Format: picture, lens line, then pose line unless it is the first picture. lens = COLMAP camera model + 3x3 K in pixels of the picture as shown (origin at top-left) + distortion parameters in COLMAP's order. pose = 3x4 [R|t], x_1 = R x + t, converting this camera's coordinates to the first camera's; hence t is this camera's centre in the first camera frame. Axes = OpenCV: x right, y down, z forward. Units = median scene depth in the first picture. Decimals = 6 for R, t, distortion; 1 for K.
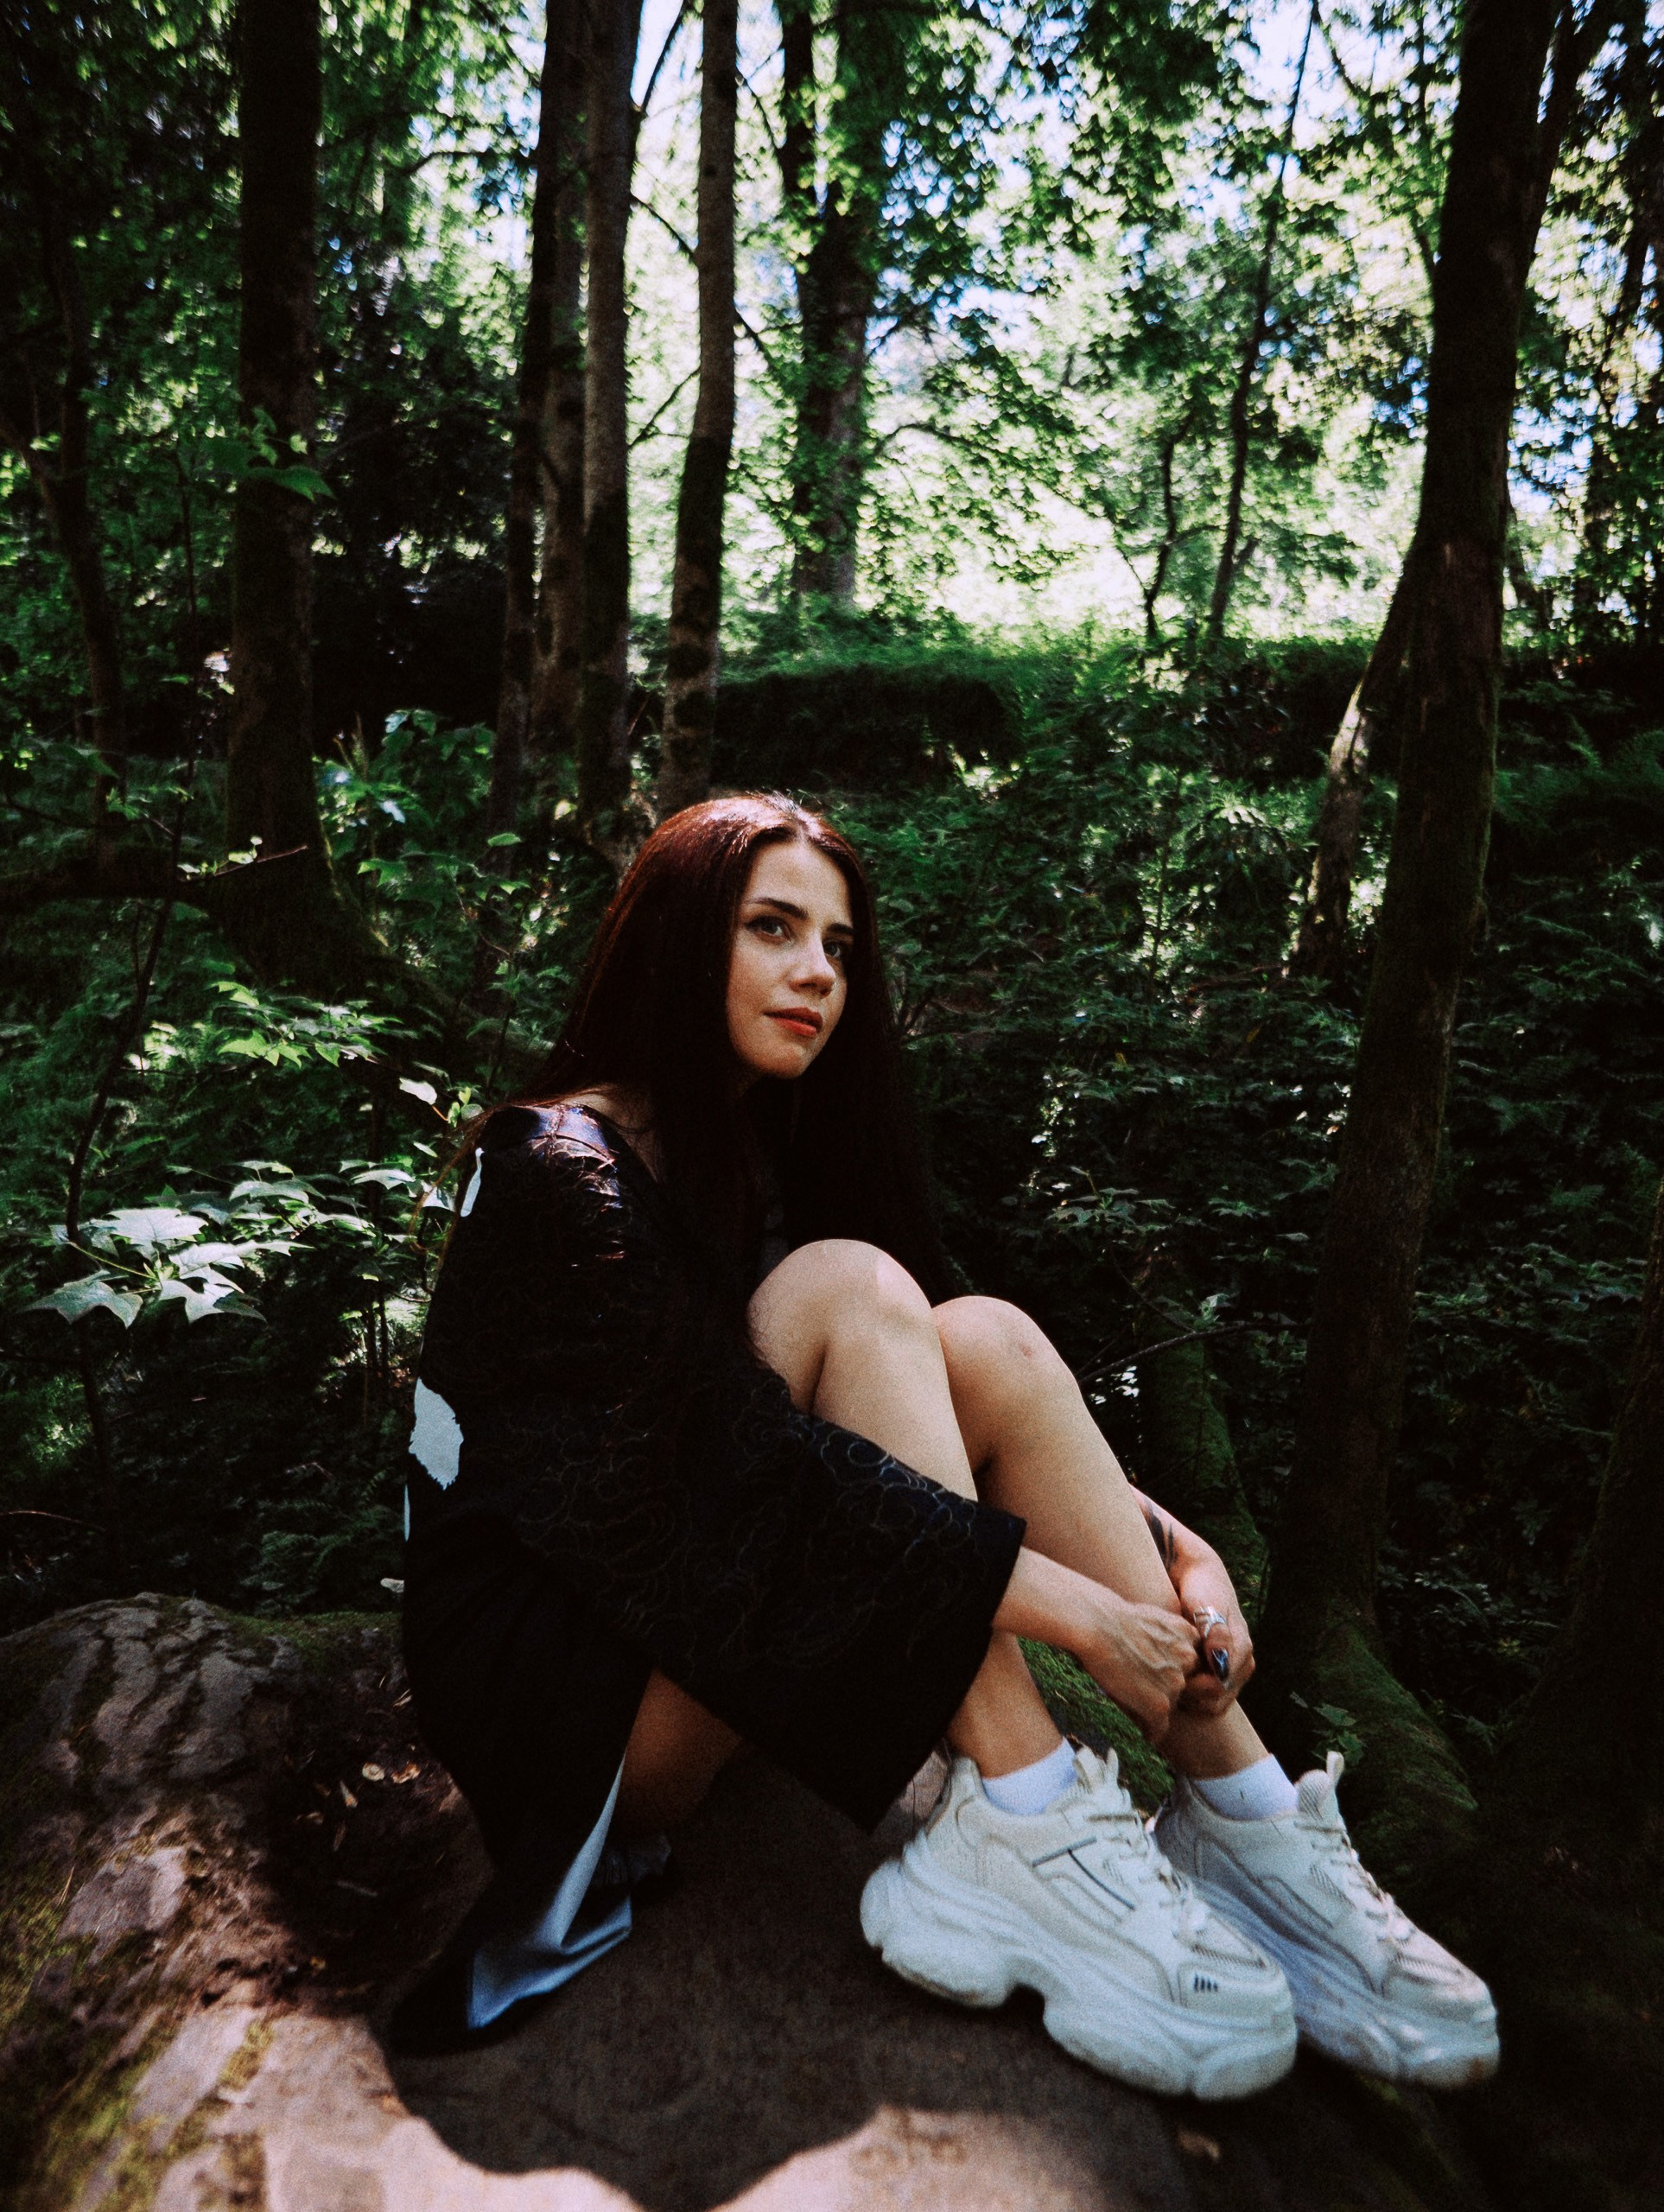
lens RADIAL K [[1701.9, 0, 811.6], [0, 1701.9, 1077.2], [0, 0, 1]] dist [-0.069530, 0.094675]
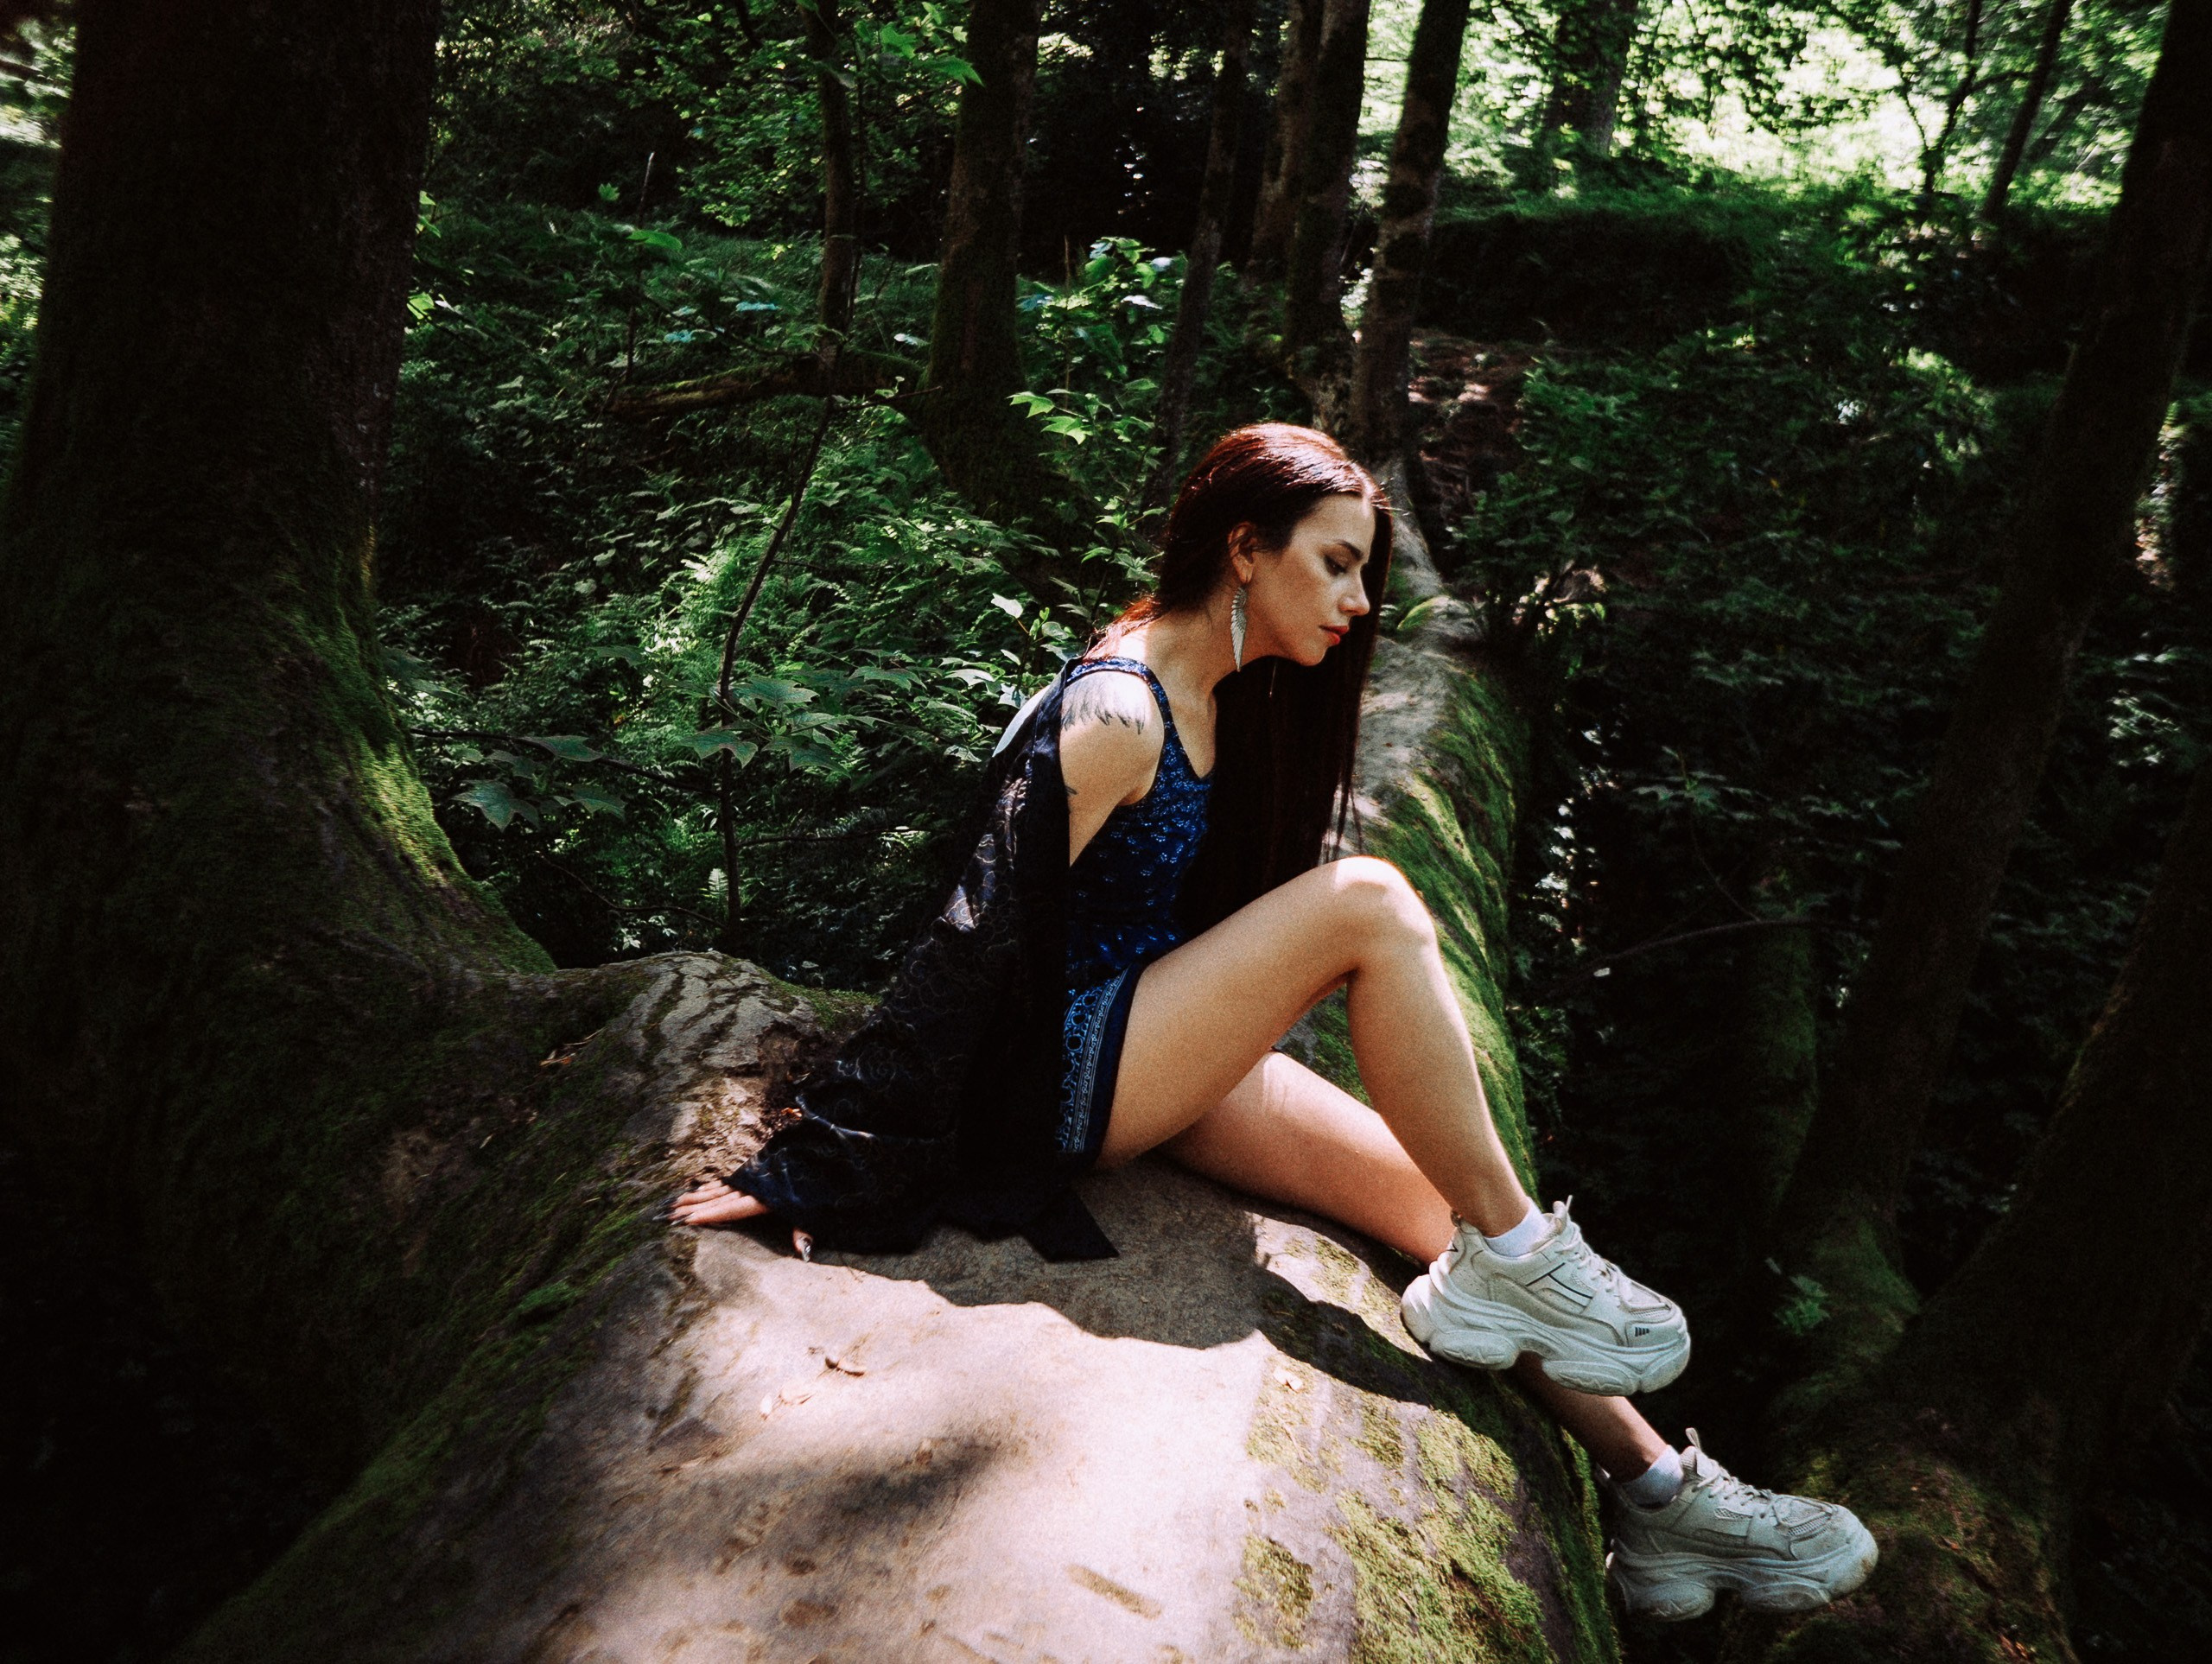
lens RADIAL K [[1701.9, 0, 1136.6], [0, 1701.9, 806.0], [0, 0, 1]] dist [-0.069530, 0.094675]
pose [[0.969973, 0.131770, -0.204424, 0.128062], [-0.107633, 0.986295, 0.125053, -0.013173], [0.218100, -0.099295, 0.970862, -0.160061]]
